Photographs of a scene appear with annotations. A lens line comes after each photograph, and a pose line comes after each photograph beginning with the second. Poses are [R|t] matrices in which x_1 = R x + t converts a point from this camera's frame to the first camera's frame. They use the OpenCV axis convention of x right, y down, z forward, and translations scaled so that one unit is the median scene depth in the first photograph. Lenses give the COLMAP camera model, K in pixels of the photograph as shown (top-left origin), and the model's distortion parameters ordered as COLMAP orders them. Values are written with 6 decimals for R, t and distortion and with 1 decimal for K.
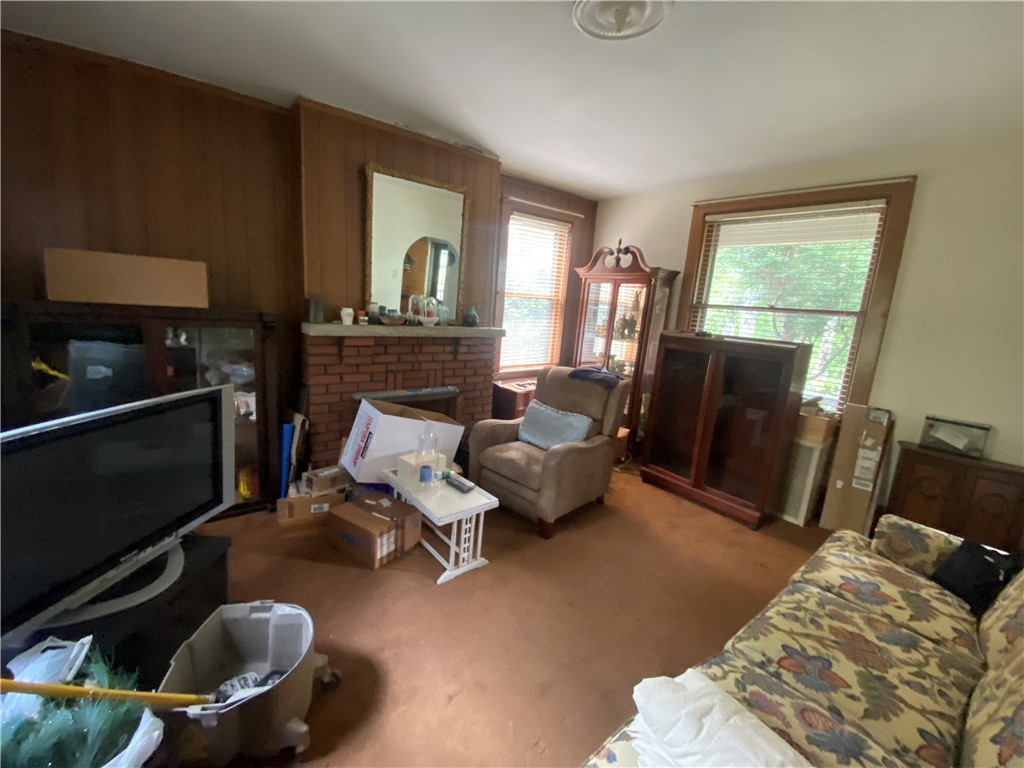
lens RADIAL K [[413.7, 0, 514.0], [0, 413.7, 382.7], [0, 0, 1]] dist [0.016650, -0.020748]
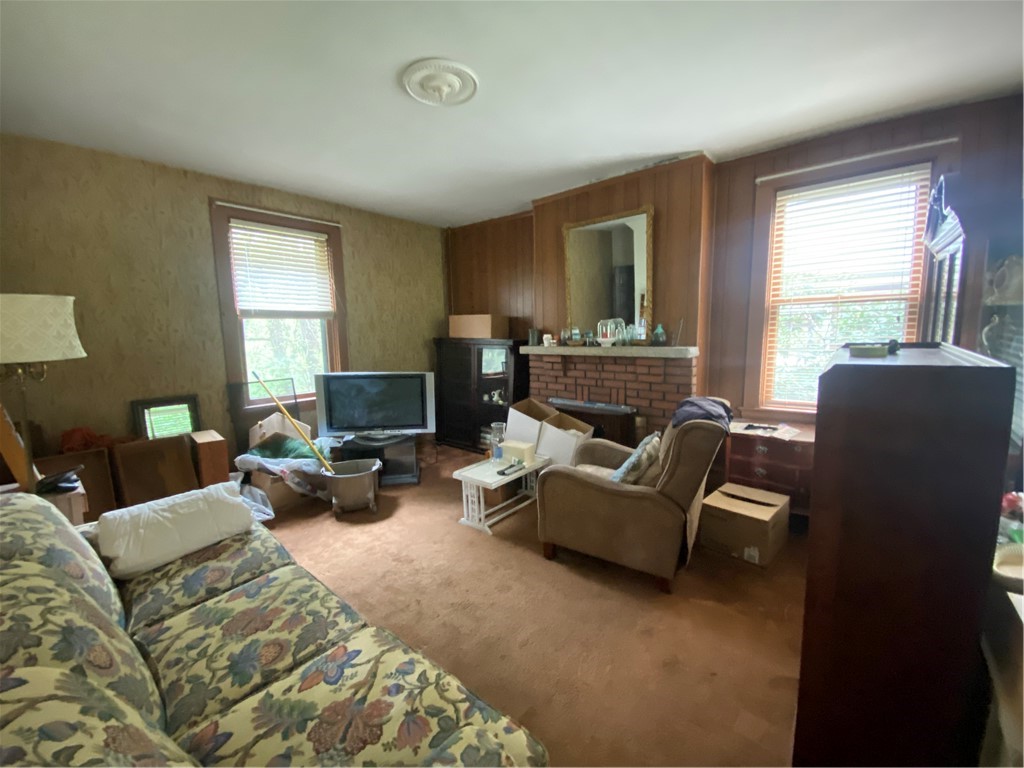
lens RADIAL K [[413.7, 0, 514.0], [0, 413.7, 382.7], [0, 0, 1]] dist [0.016650, -0.020748]
pose [[0.204978, 0.055445, -0.977195, 0.933014], [-0.143265, 0.989341, 0.026083, -0.041448], [0.968225, 0.134651, 0.210736, 0.629665]]
